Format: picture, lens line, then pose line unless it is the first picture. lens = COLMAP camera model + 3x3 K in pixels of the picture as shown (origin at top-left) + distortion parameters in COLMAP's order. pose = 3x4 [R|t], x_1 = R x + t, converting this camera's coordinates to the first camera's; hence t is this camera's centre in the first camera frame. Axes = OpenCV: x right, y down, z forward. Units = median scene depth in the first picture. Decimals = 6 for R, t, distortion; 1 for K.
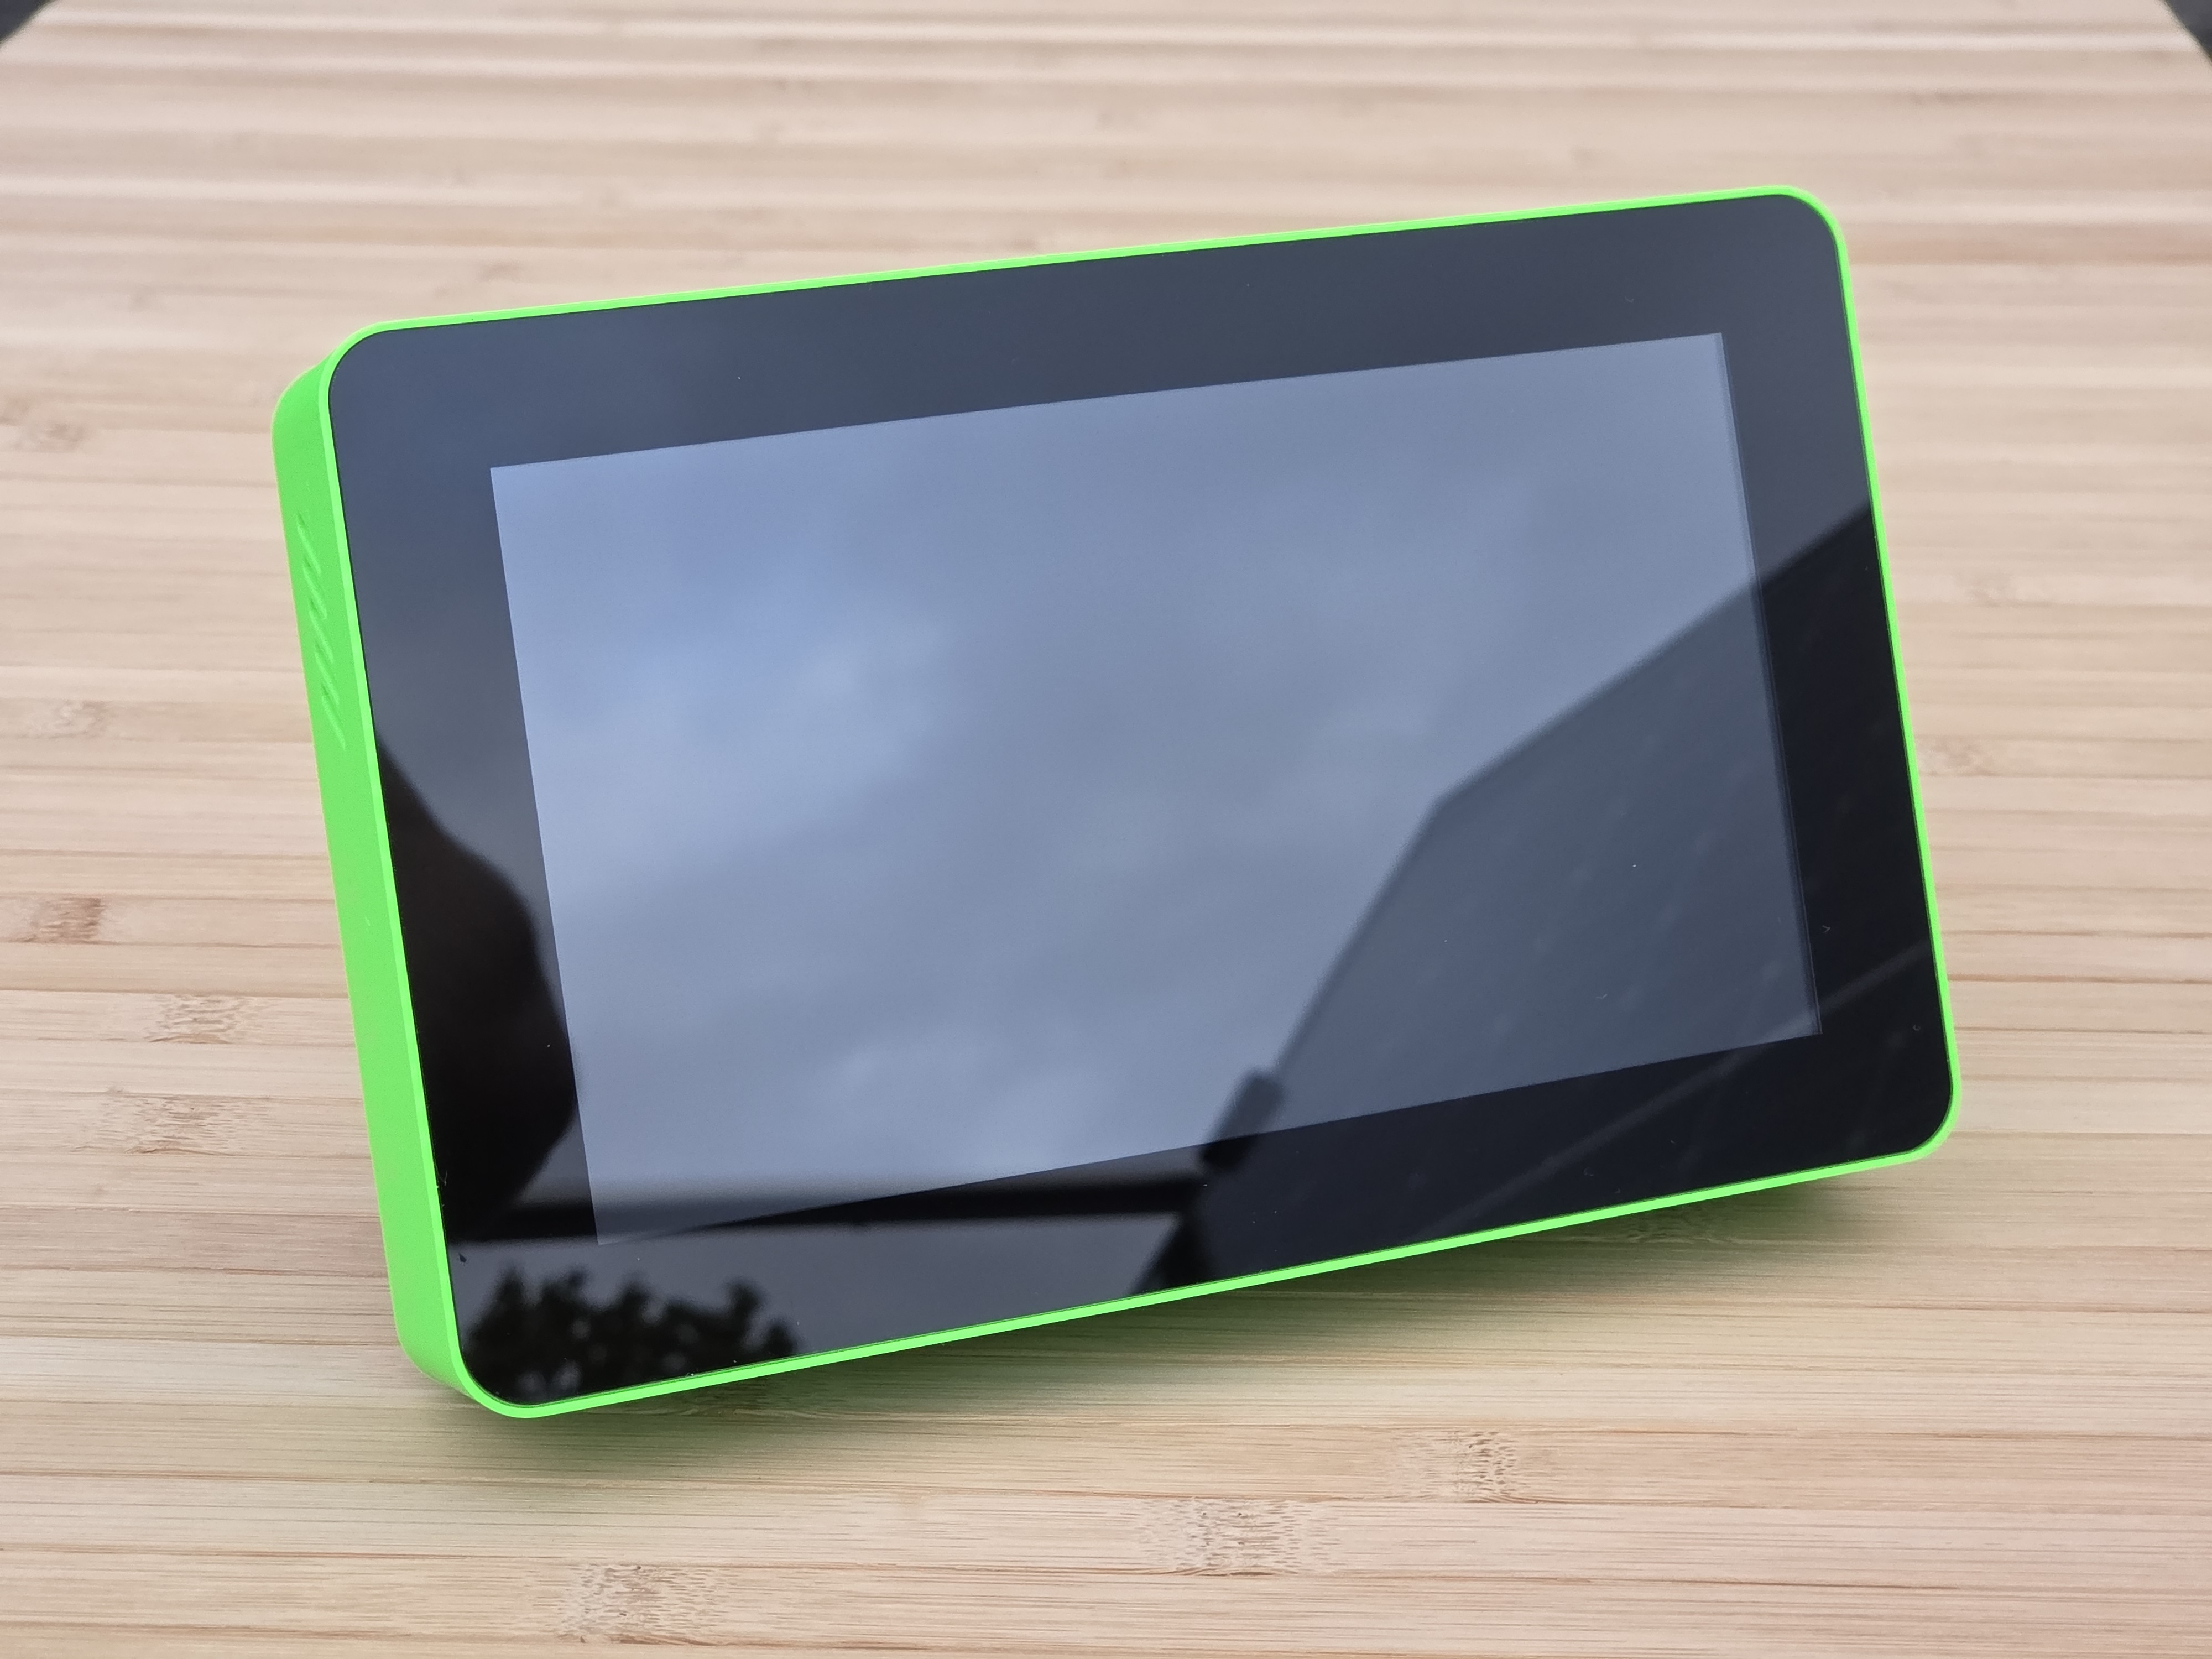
lens RADIAL K [[4347.6, 0, 1106.0], [0, 4347.6, 829.5], [0, 0, 1]] dist [0.051673, -0.290149]
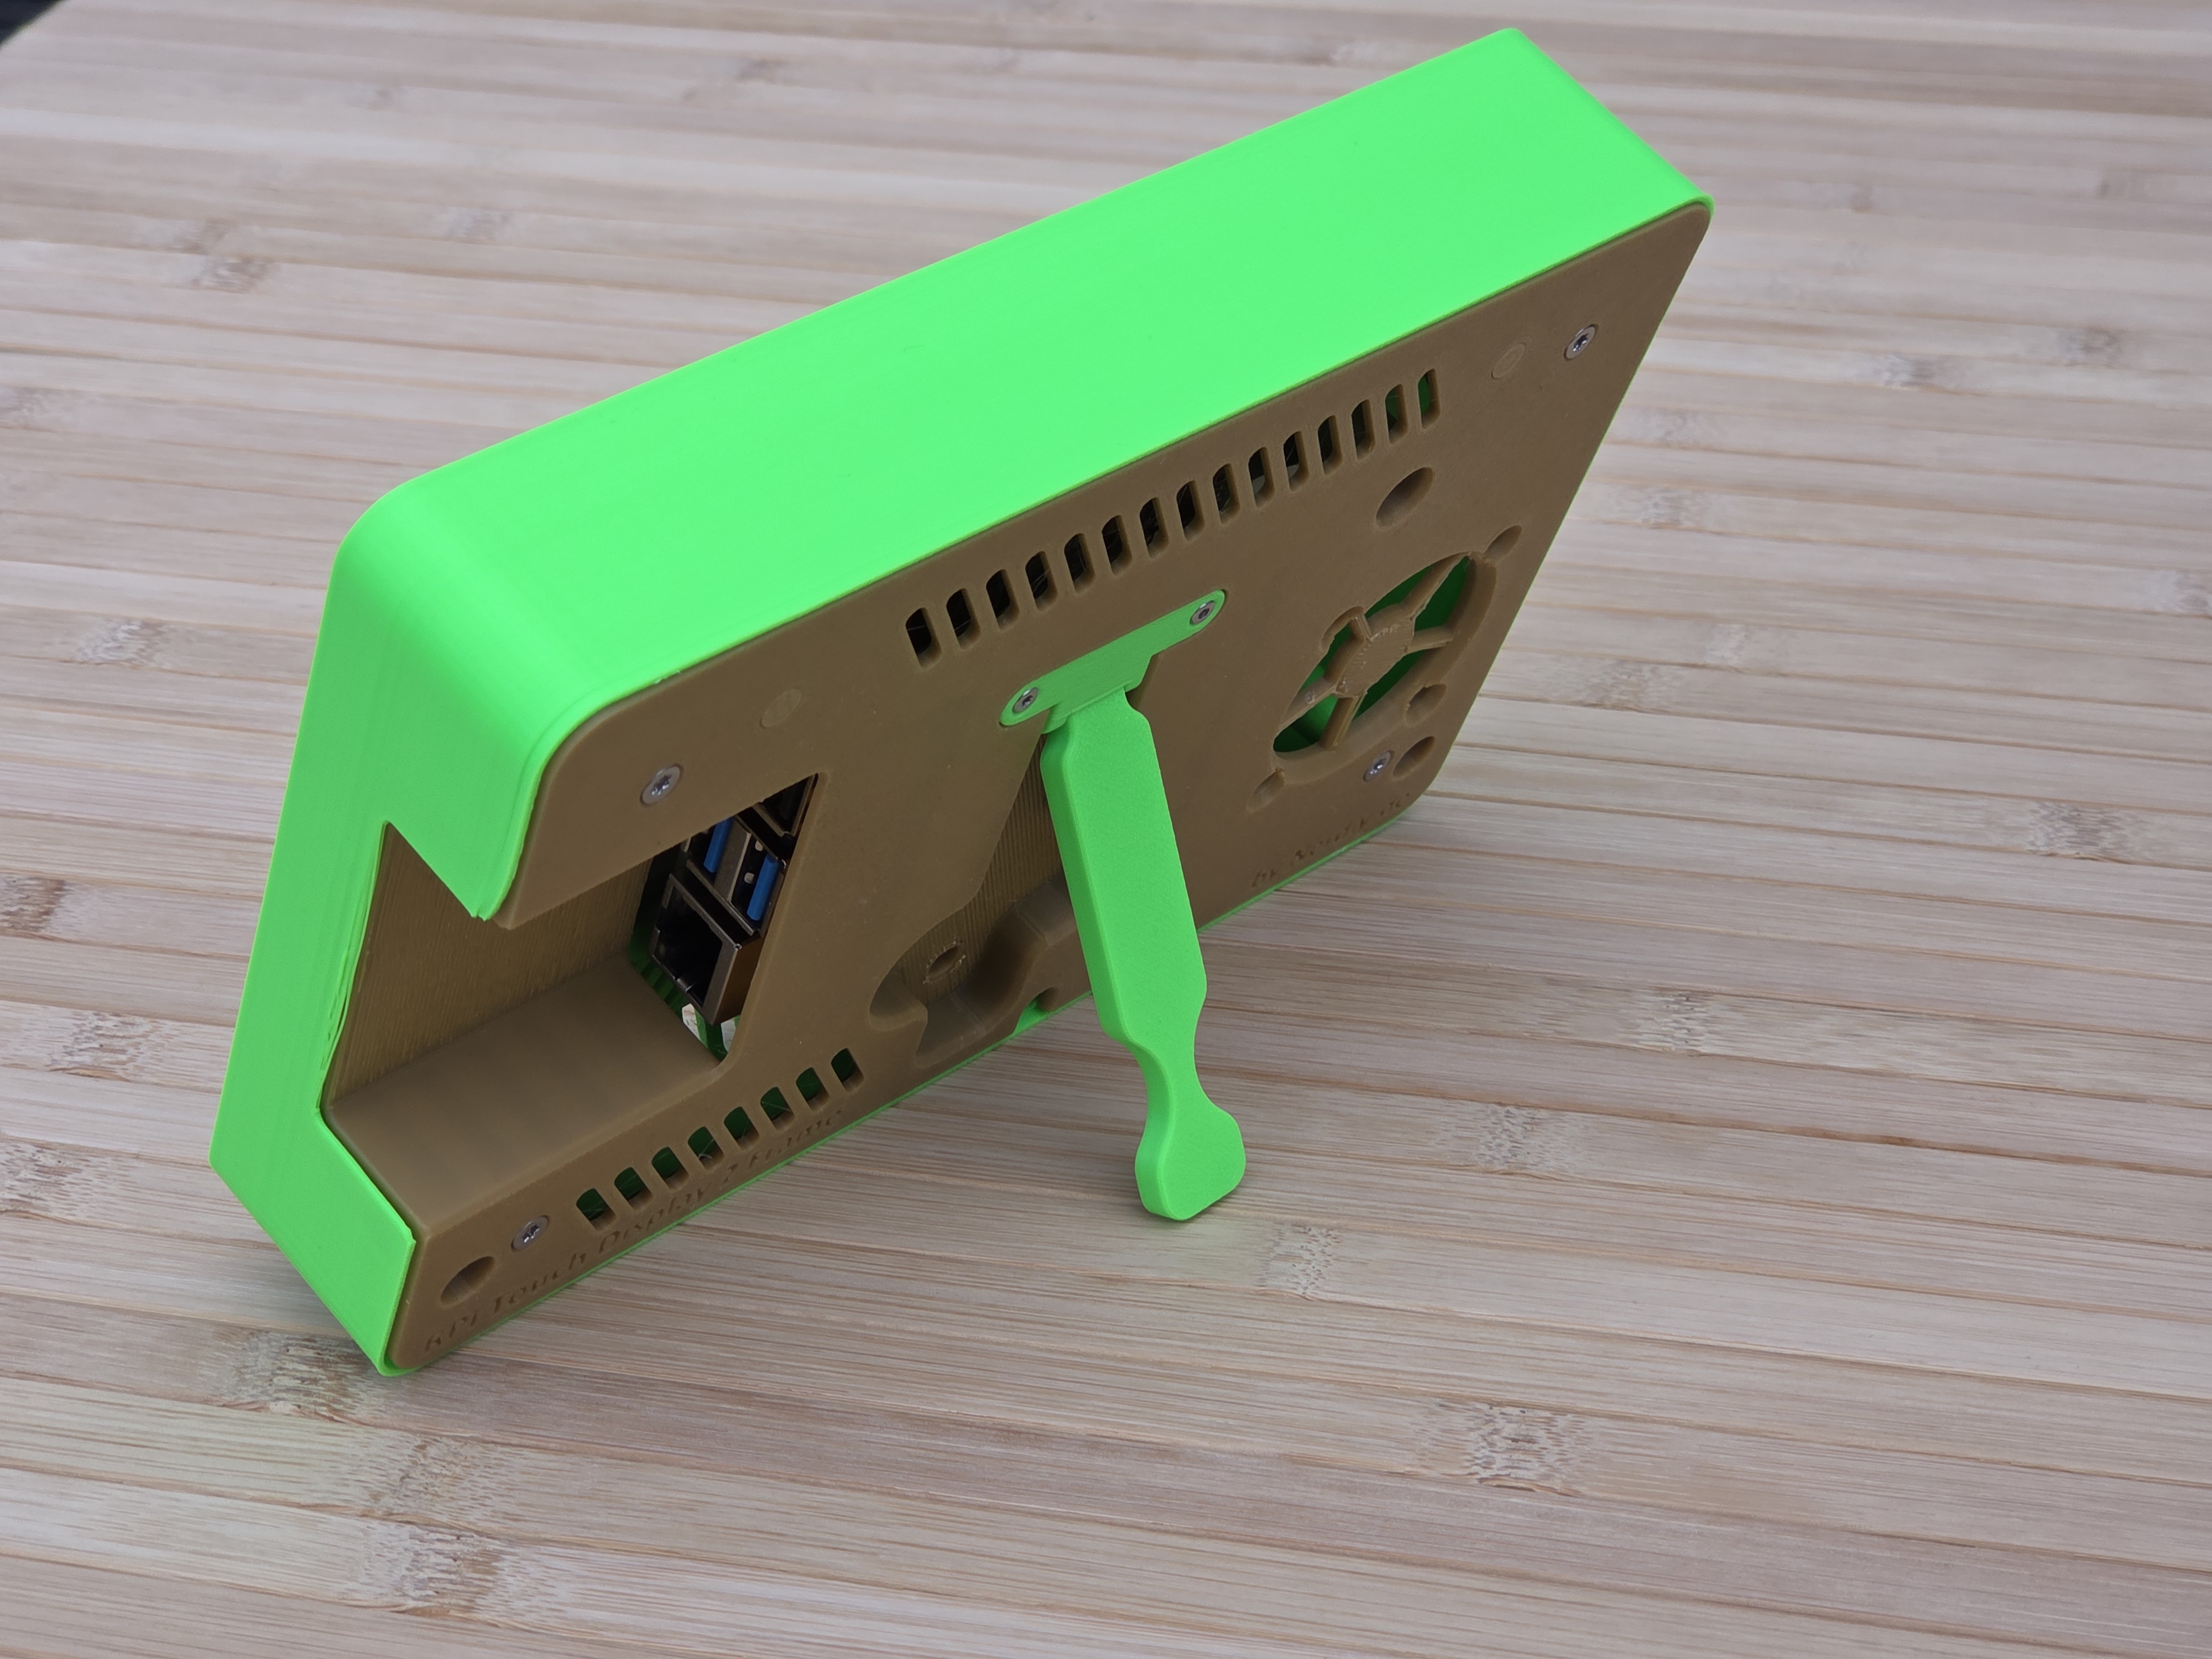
lens RADIAL K [[4390.9, 0, 1106.0], [0, 4390.9, 829.5], [0, 0, 1]] dist [0.024074, -0.096185]
pose [[0.979744, 0.070726, -0.187348, 0.217298], [-0.045908, 0.989965, 0.133644, -0.166372], [0.194920, -0.122336, 0.973160, 0.113372]]
